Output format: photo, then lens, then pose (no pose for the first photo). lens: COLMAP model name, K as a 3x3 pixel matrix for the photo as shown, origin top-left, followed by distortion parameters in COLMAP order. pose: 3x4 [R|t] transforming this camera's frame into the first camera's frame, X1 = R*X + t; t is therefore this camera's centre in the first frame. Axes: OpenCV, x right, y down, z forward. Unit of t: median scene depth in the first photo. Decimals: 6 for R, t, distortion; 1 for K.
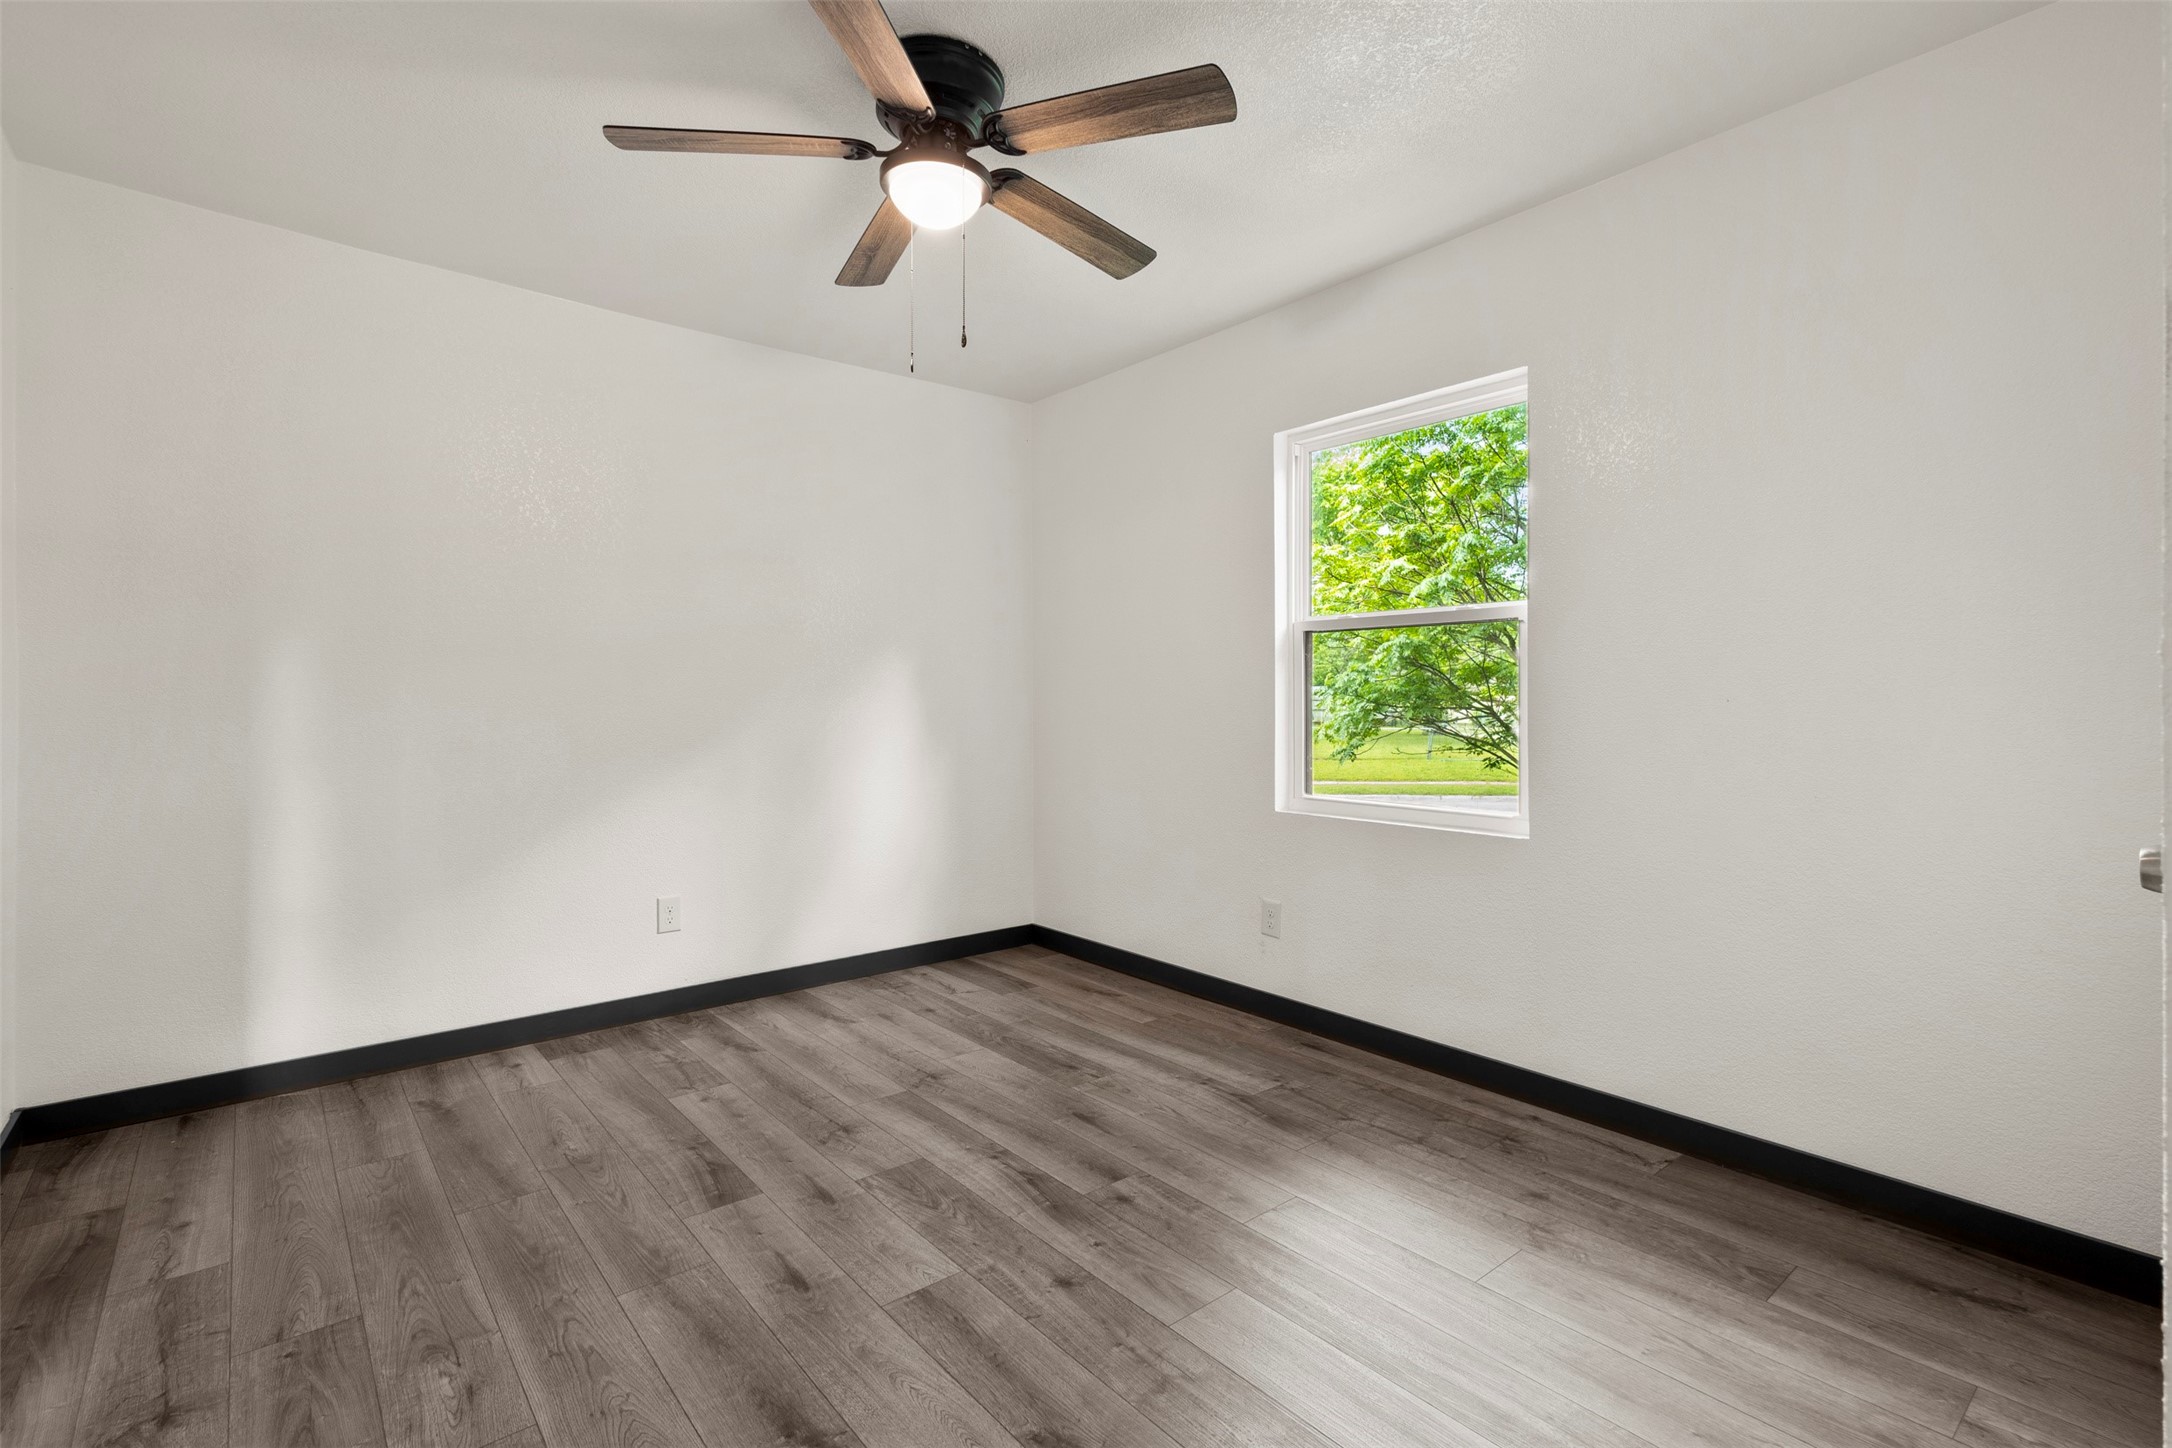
lens RADIAL K [[988.3, 0, 1083.0], [0, 988.3, 710.2], [0, 0, 1]] dist [0.003695, -0.000074]
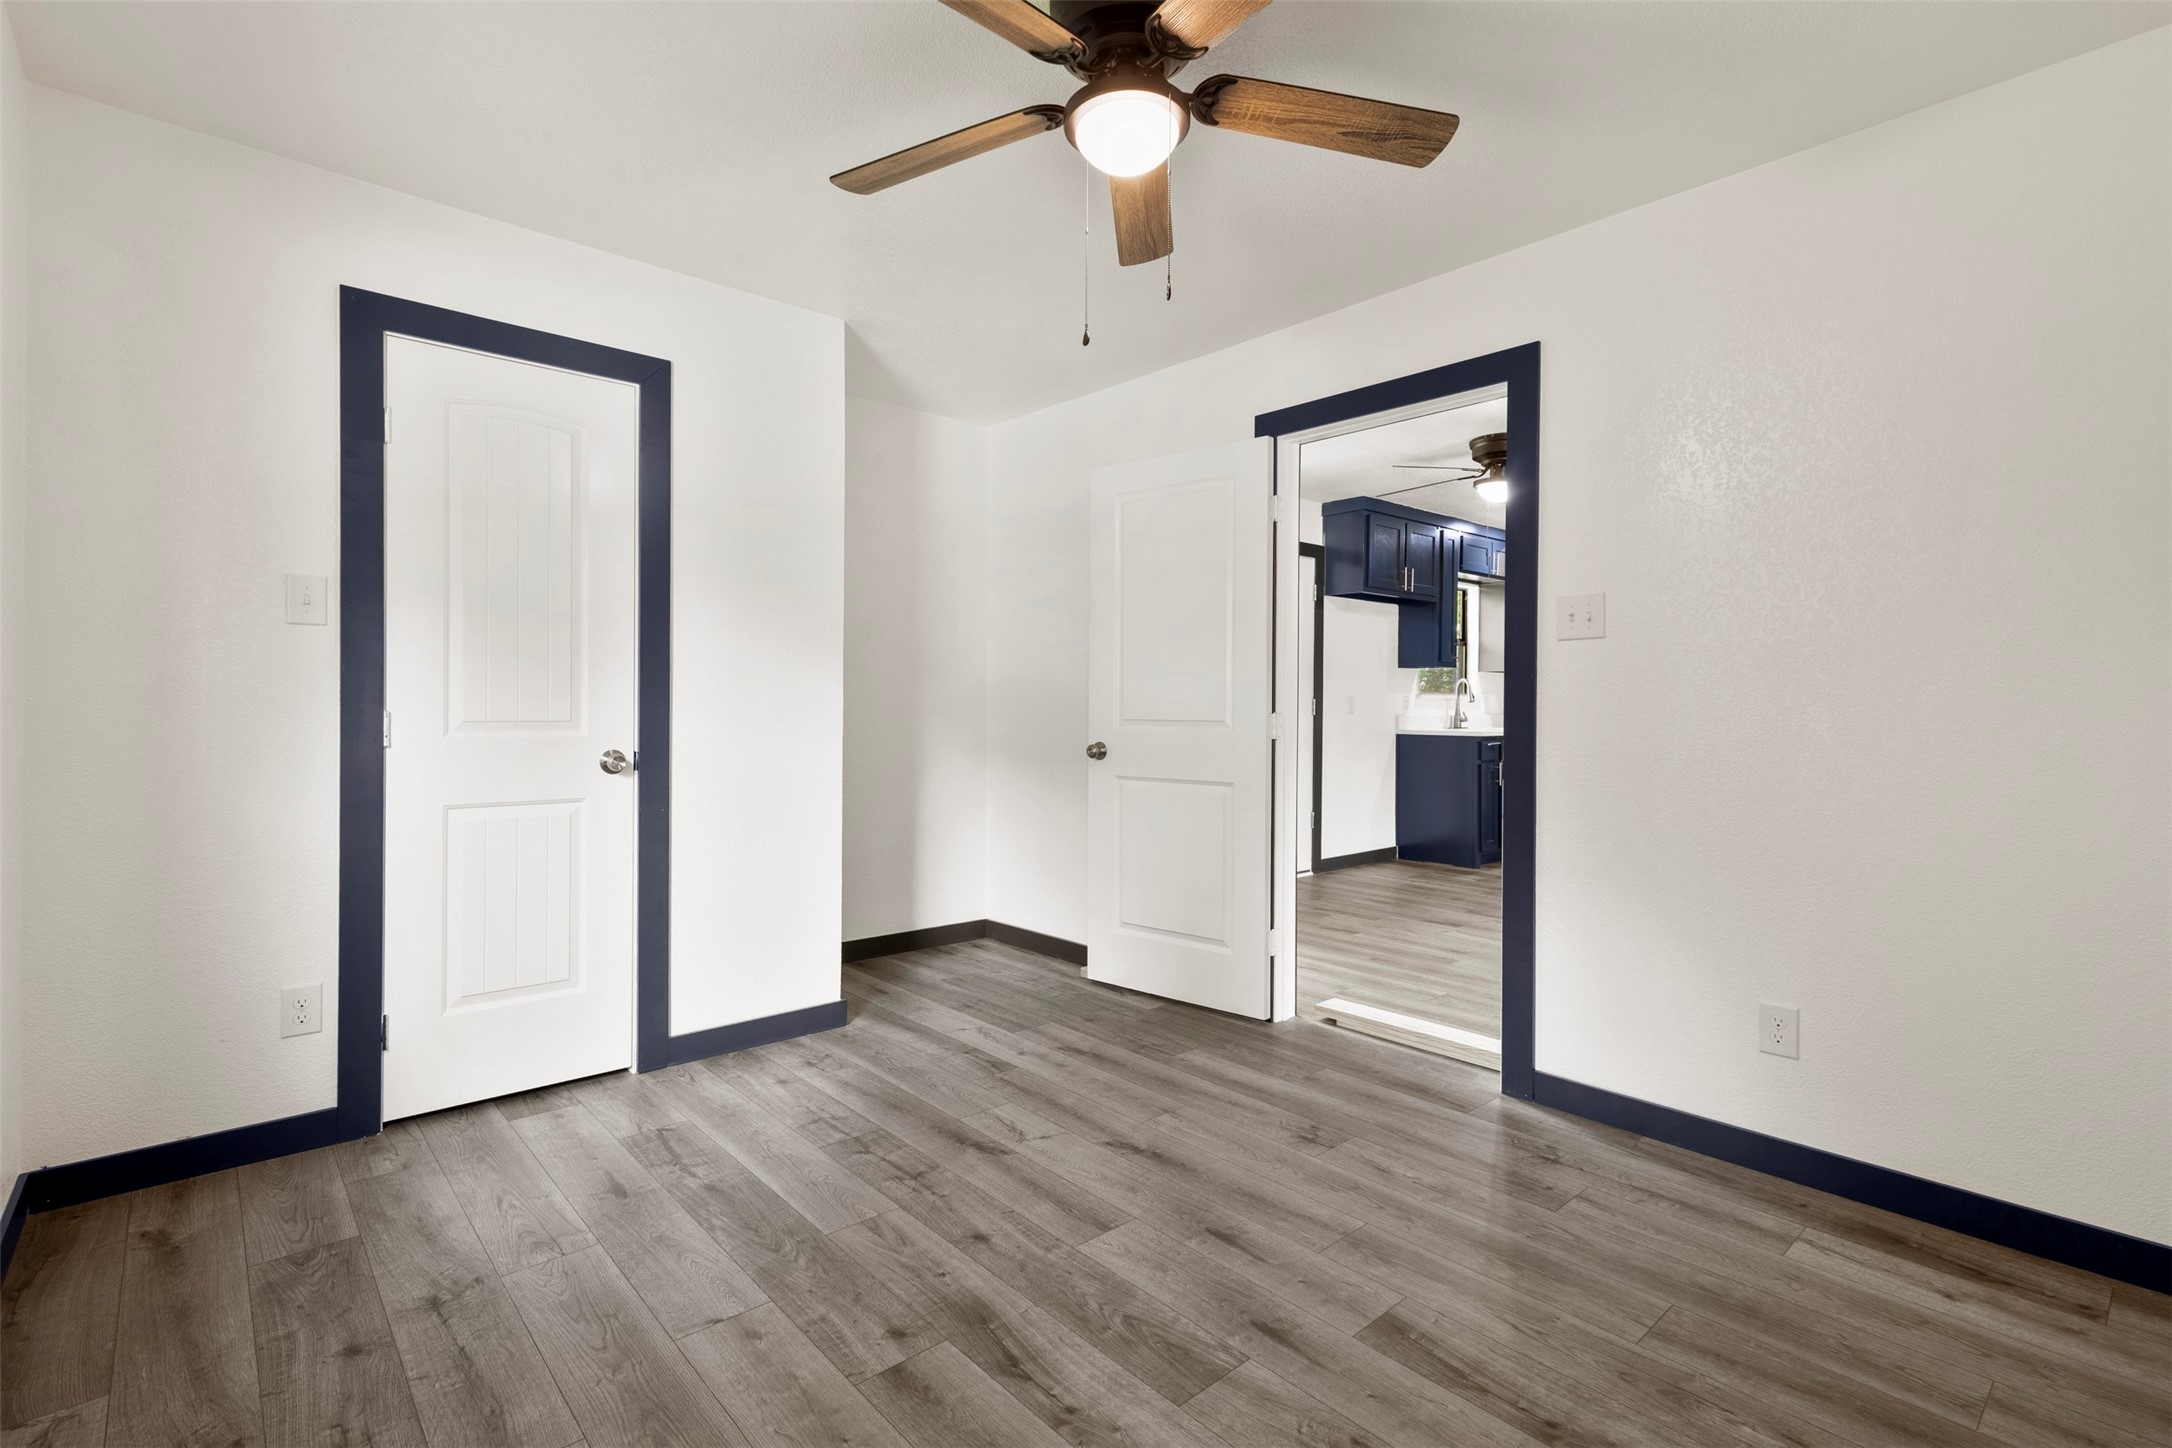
lens RADIAL K [[1001.6, 0, 1088.6], [0, 1001.6, 702.1], [0, 0, 1]] dist [0.004016, 0.000227]
pose [[-0.999206, -0.006757, -0.039255, -0.085325], [-0.007134, 0.999930, 0.009459, -0.027142], [0.039188, 0.009732, -0.999184, 1.966534]]
